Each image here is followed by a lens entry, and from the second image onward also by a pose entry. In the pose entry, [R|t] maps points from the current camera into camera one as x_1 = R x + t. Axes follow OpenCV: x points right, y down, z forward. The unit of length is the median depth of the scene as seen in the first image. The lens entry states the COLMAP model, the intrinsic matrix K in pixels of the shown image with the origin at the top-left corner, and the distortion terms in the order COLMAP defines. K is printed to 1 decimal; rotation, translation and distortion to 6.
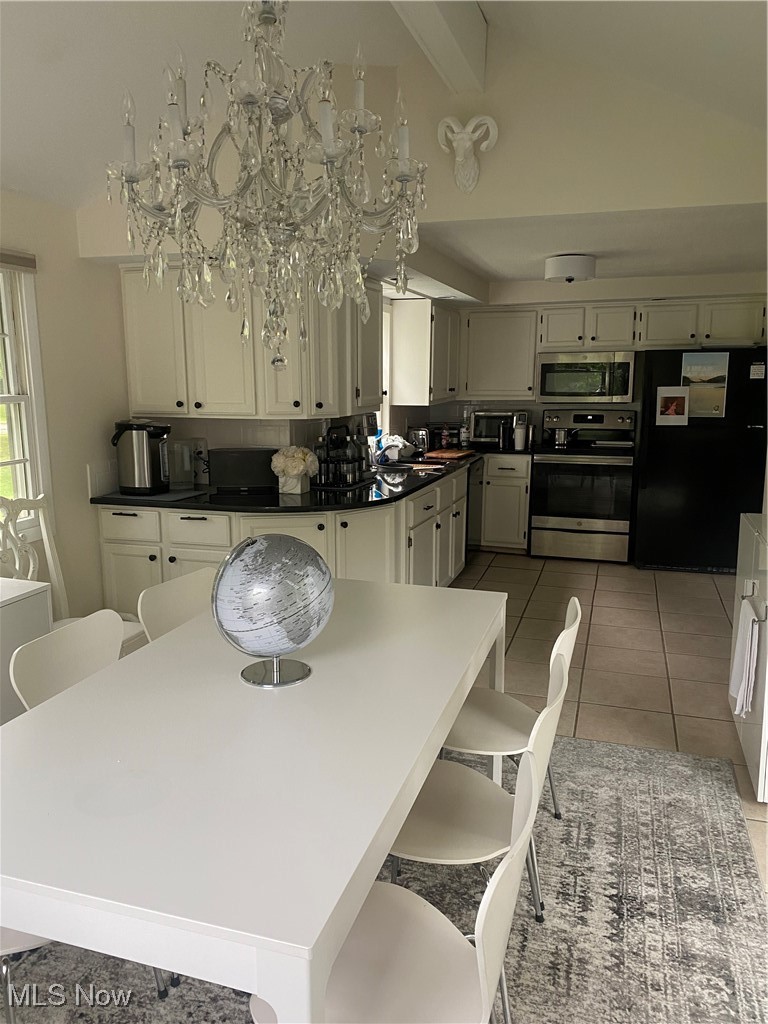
lens RADIAL K [[792.8, 0, 380.3], [0, 792.8, 512.2], [0, 0, 1]] dist [0.011227, -0.009739]
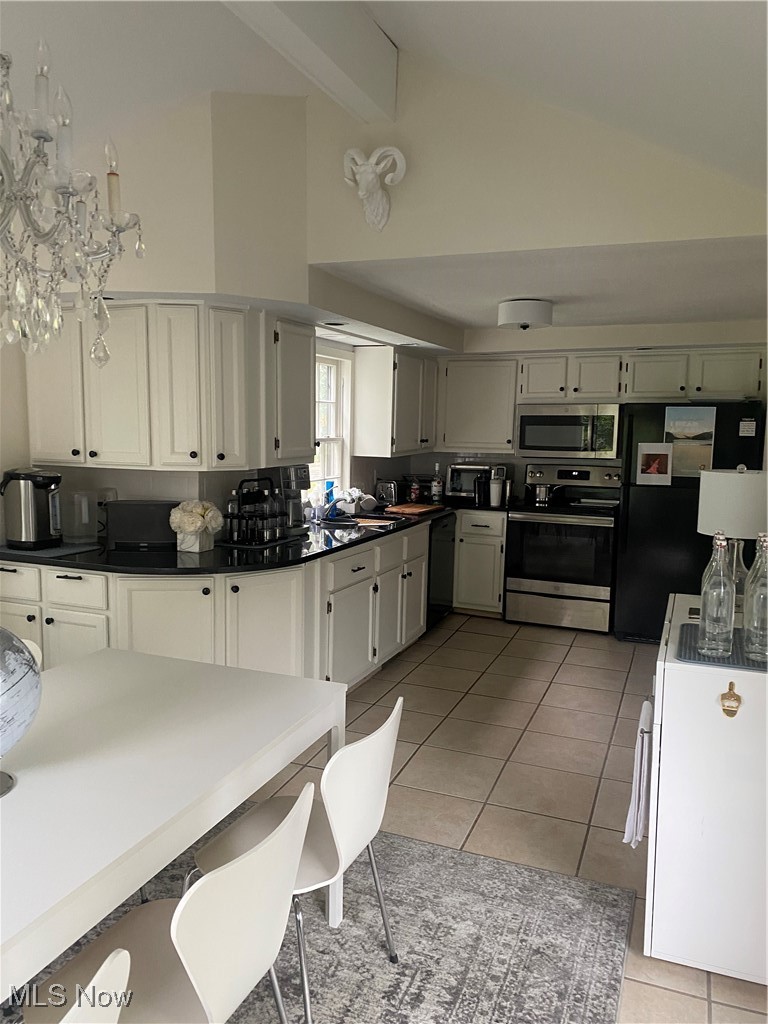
lens RADIAL K [[792.8, 0, 380.3], [0, 792.8, 512.2], [0, 0, 1]] dist [0.011227, -0.009739]
pose [[0.997098, 0.025645, -0.071673, 0.140784], [-0.029760, 0.997933, -0.056949, -0.019038], [0.070064, 0.058917, 0.995801, 0.080181]]
